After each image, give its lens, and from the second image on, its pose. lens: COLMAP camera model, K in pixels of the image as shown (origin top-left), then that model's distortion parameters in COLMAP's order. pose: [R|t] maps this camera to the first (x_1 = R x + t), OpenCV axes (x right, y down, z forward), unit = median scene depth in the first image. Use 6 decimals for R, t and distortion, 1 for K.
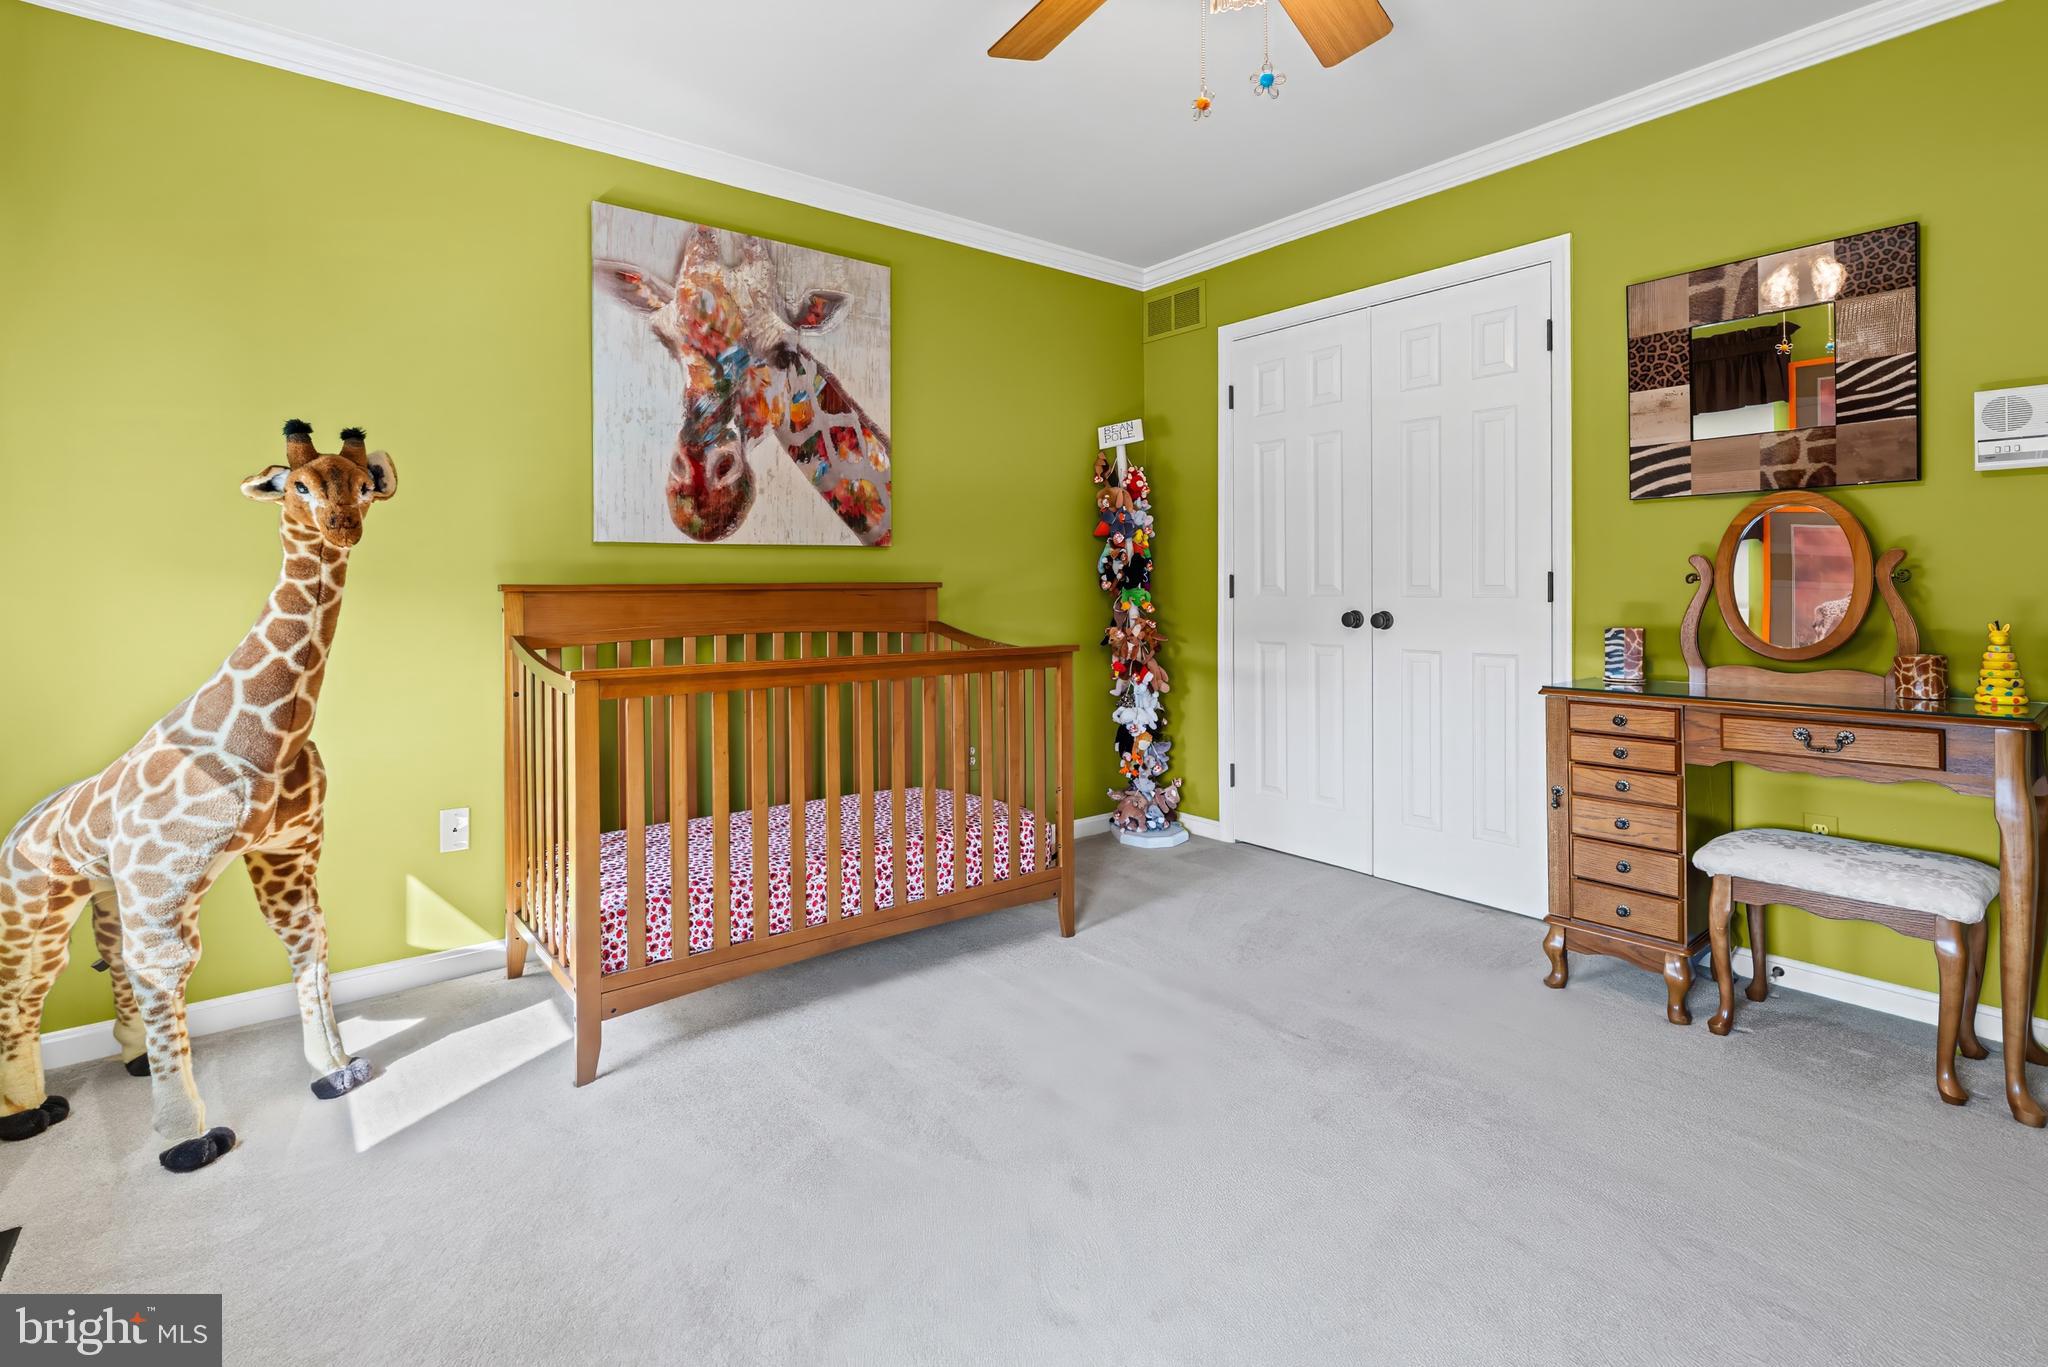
lens RADIAL K [[947.7, 0, 1021.1], [0, 947.7, 576.2], [0, 0, 1]] dist [-0.001584, -0.000058]
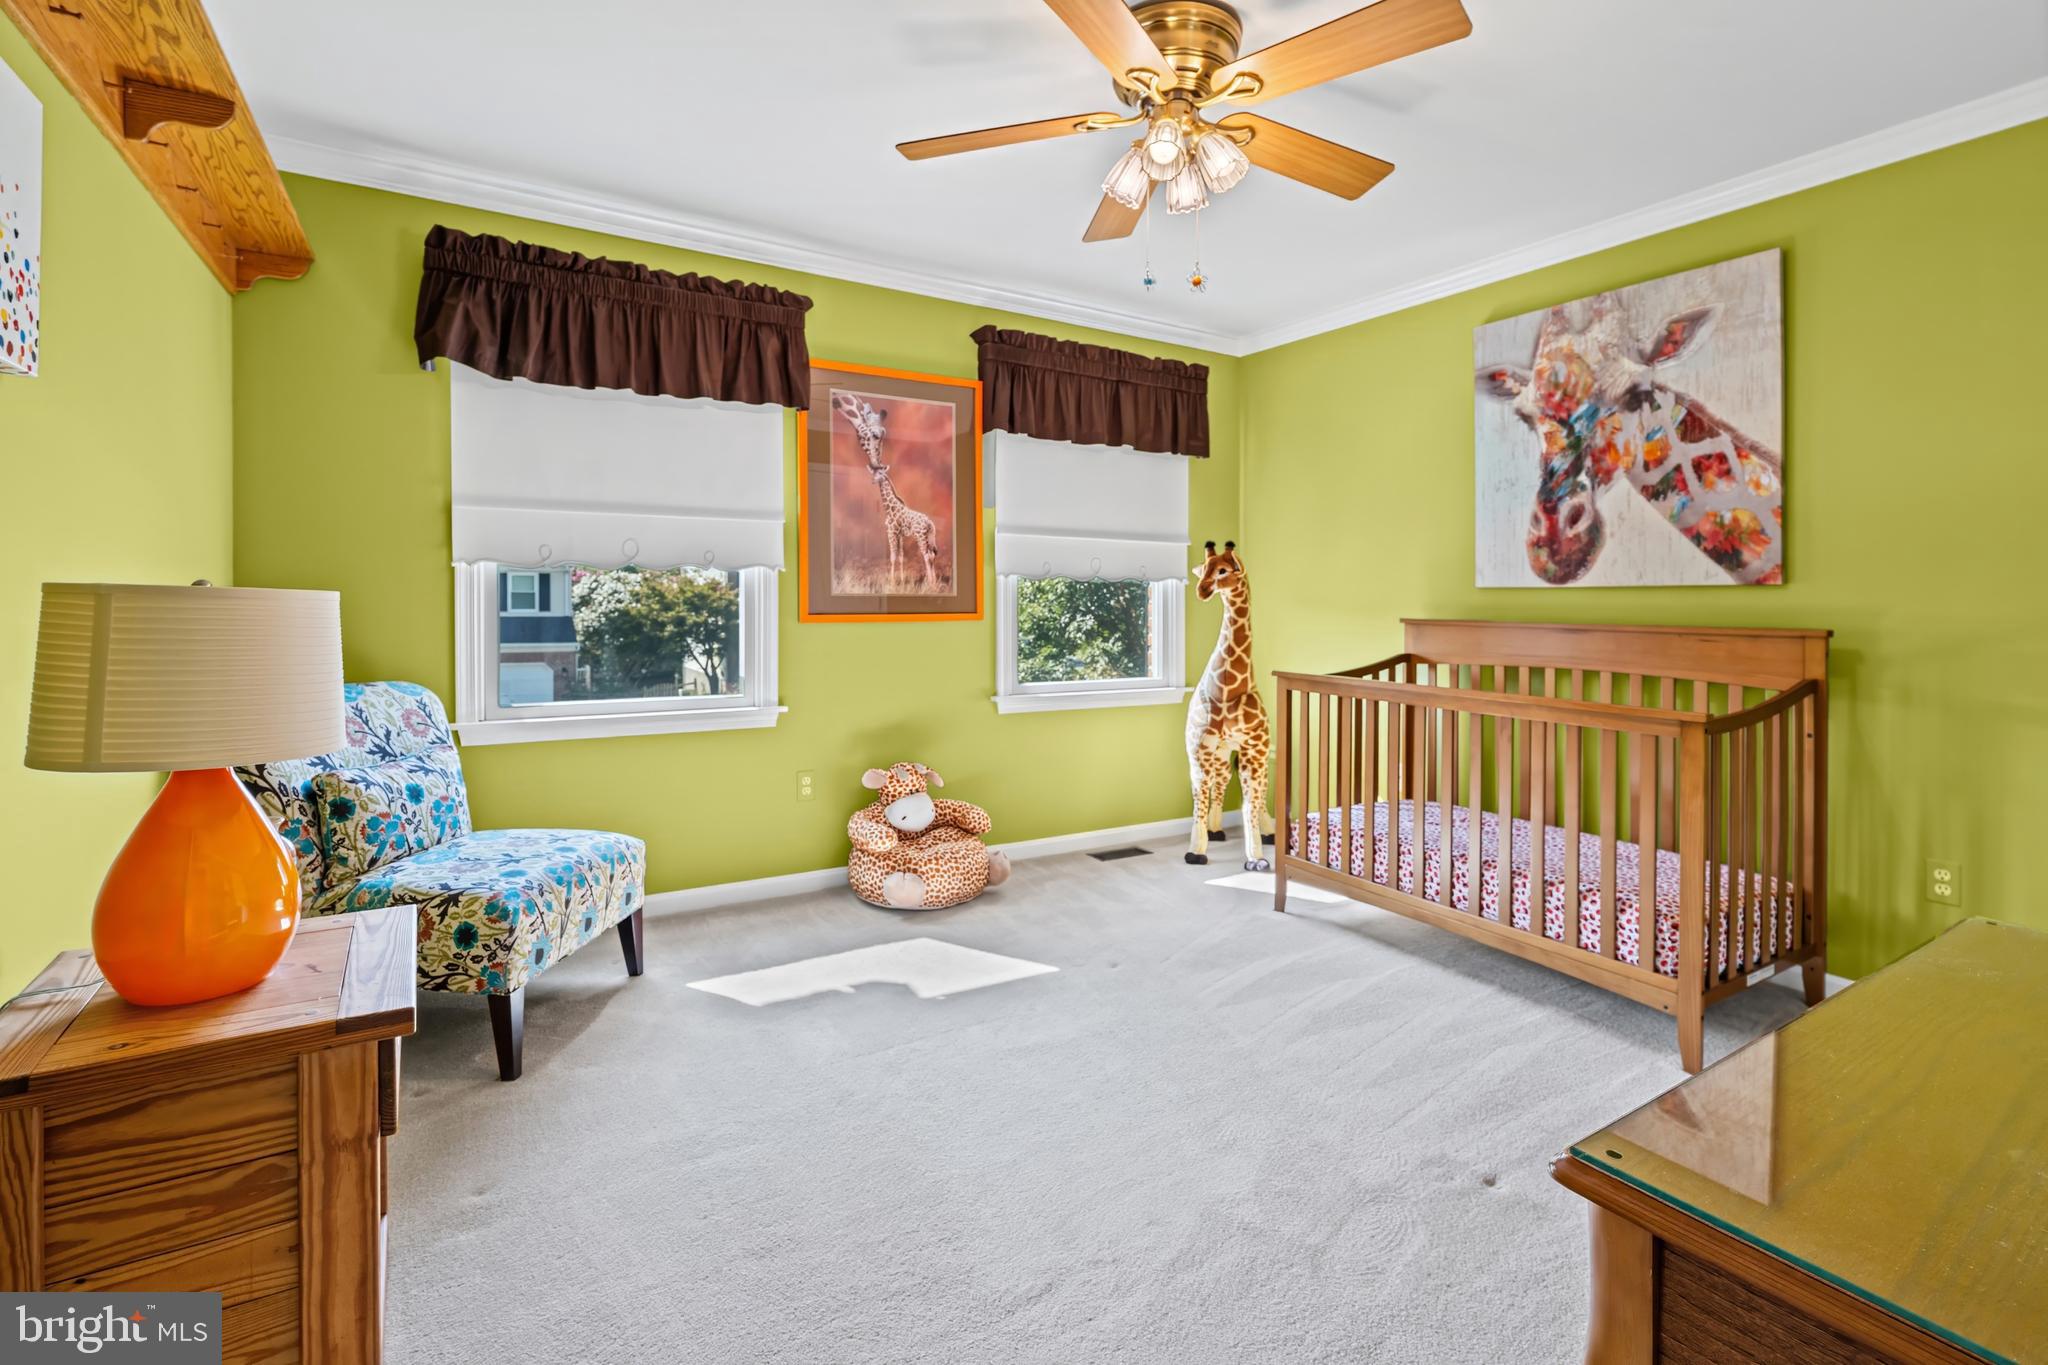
lens RADIAL K [[927.2, 0, 1024.1], [0, 927.2, 610.4], [0, 0, 1]] dist [-0.008582, 0.001215]
pose [[-0.113265, 0.019727, -0.993369, 0.810171], [0.001396, 0.999805, 0.019696, -0.028086], [0.993564, 0.000844, -0.113271, 0.475682]]
